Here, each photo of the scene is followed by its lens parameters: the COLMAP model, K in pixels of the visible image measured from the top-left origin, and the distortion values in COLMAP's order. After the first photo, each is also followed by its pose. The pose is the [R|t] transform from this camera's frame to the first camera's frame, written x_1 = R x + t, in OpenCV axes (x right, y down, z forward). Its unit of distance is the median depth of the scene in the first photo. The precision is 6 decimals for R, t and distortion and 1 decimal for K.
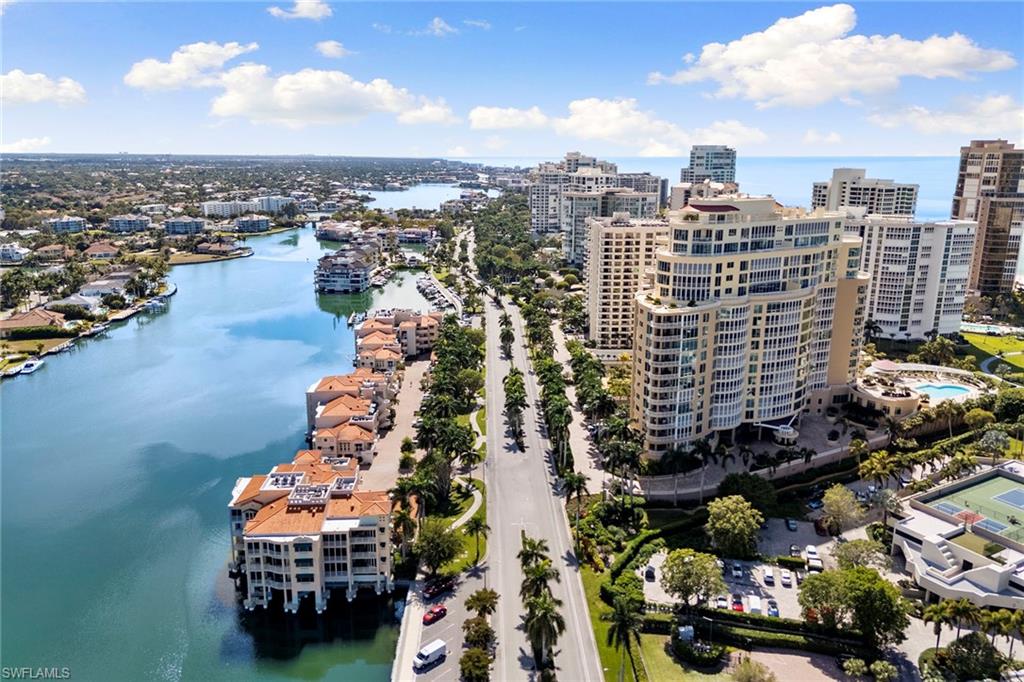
lens RADIAL K [[750.4, 0, 514.4], [0, 750.4, 338.6], [0, 0, 1]] dist [0.086229, -0.095077]
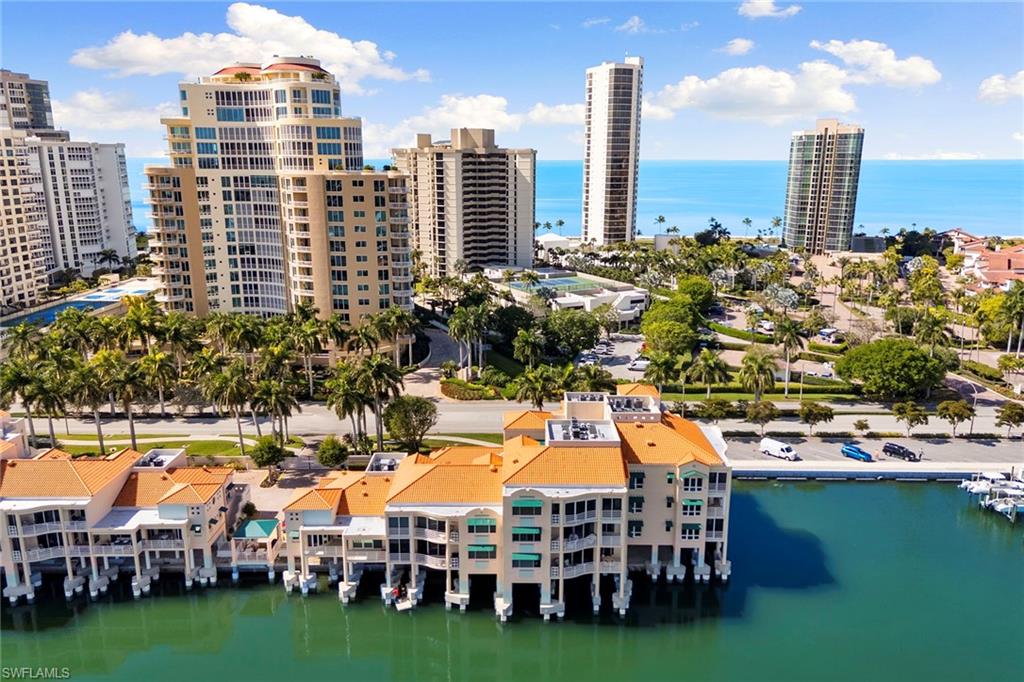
lens RADIAL K [[750.4, 0, 514.4], [0, 750.4, 338.6], [0, 0, 1]] dist [0.086229, -0.095077]
pose [[0.029286, -0.235104, 0.971529, -0.405210], [0.234996, 0.946323, 0.221921, -0.010697], [-0.971555, 0.221806, 0.082962, 0.468166]]
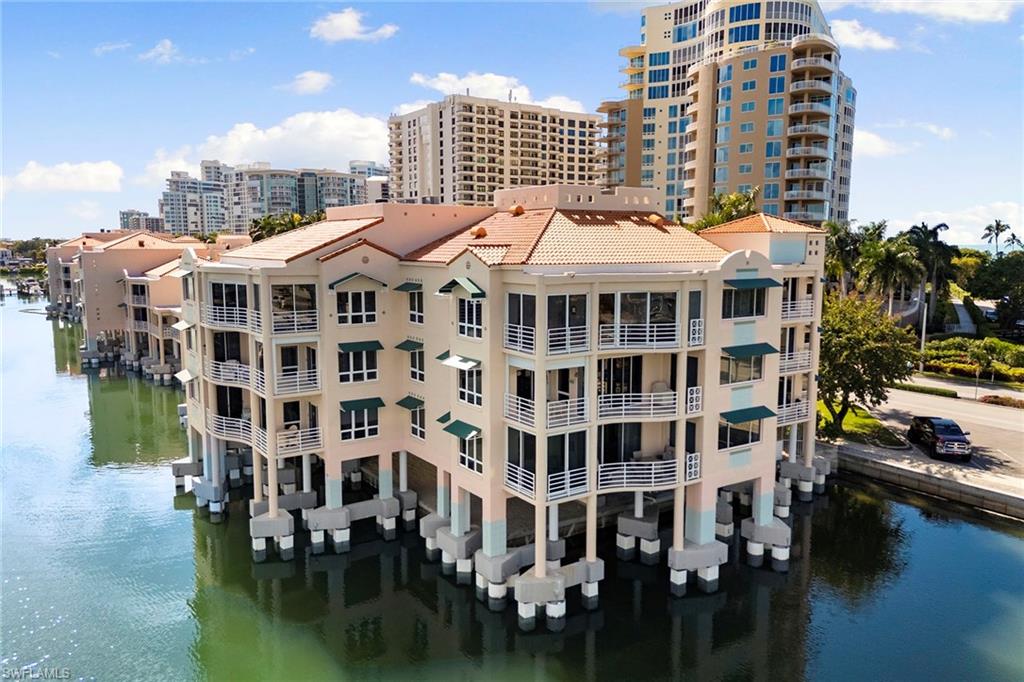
lens RADIAL K [[750.4, 0, 514.4], [0, 750.4, 338.6], [0, 0, 1]] dist [0.086229, -0.095077]
pose [[0.849732, -0.067986, 0.522812, -0.201764], [0.128145, 0.988546, -0.079726, 0.126084], [-0.511404, 0.134741, 0.848711, 0.348382]]
